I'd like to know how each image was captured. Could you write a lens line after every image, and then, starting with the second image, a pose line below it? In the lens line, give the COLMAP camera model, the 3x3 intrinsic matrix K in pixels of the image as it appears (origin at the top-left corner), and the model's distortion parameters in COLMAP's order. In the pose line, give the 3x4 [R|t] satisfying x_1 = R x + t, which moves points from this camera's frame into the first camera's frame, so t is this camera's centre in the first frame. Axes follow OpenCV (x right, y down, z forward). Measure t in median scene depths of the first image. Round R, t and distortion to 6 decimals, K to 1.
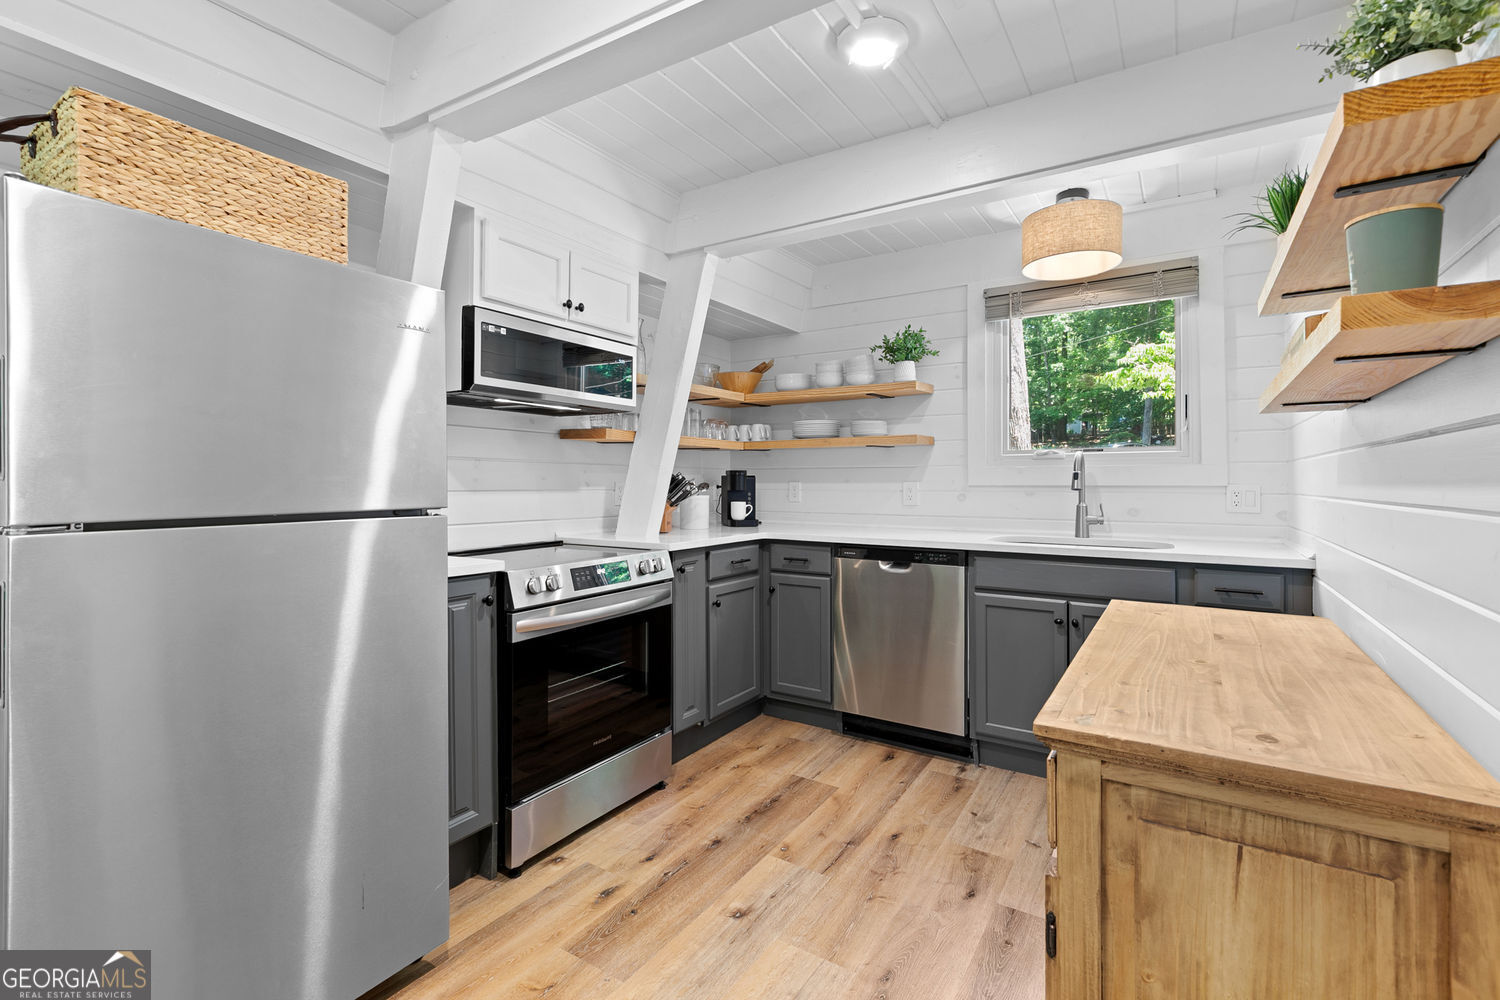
lens RADIAL K [[672.0, 0, 749.2], [0, 672.0, 485.7], [0, 0, 1]] dist [0.010020, -0.003090]
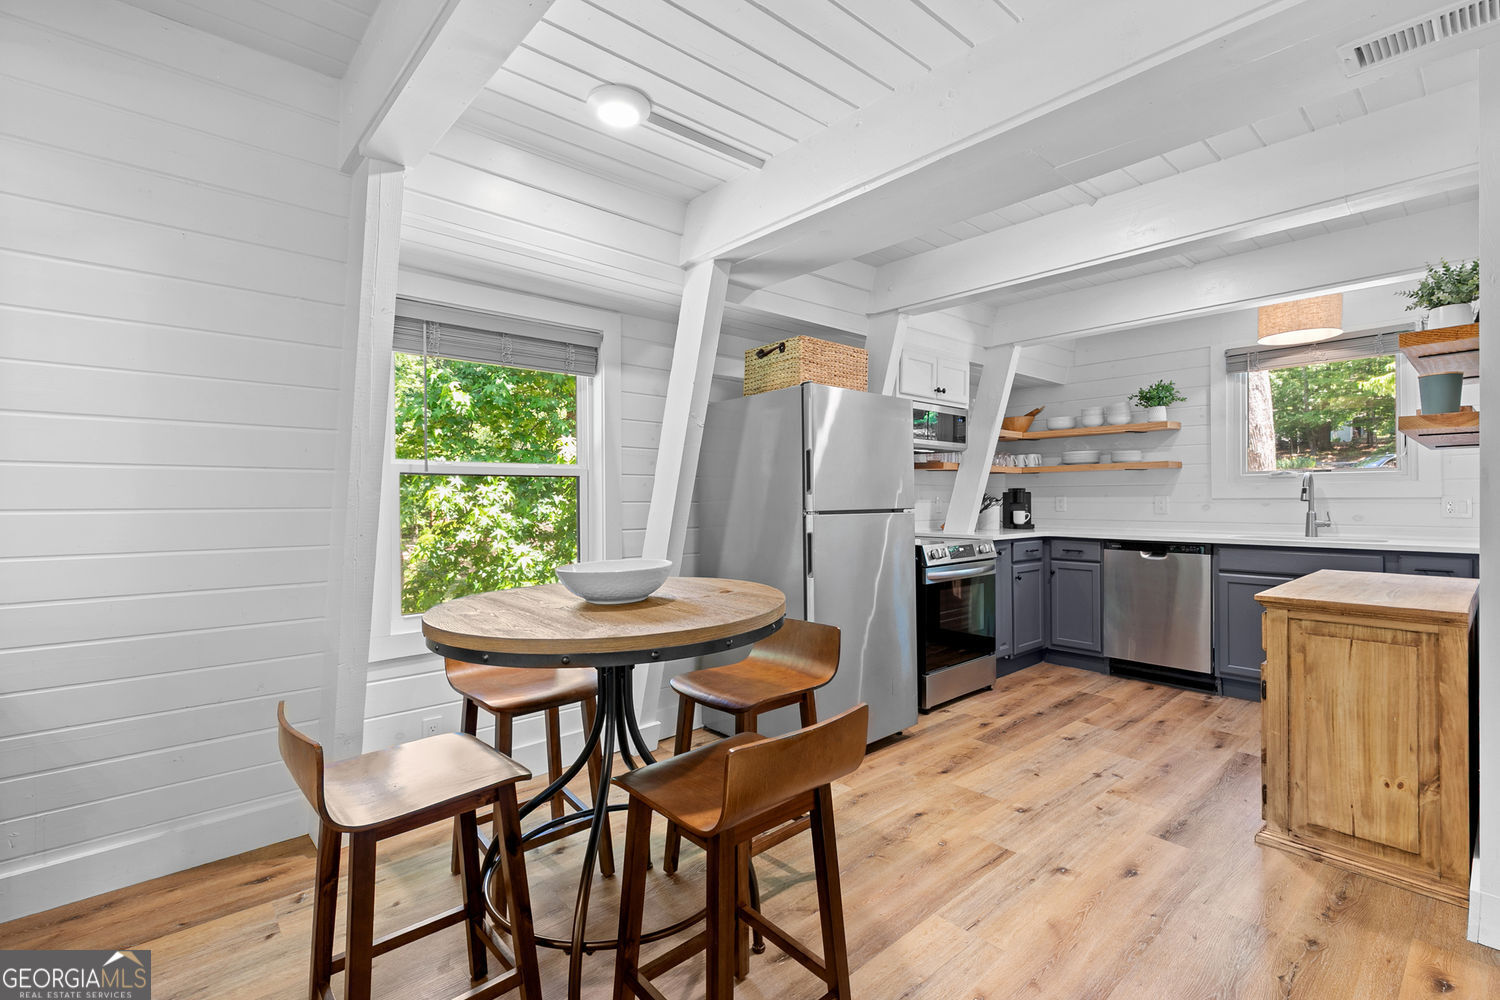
lens RADIAL K [[672.0, 0, 751.3], [0, 672.0, 503.5], [0, 0, 1]] dist [0.010020, -0.003090]
pose [[0.963355, -0.002271, -0.268221, -0.232074], [0.002169, 0.999997, -0.000677, 0.011279], [0.268222, 0.000070, 0.963357, -0.634086]]
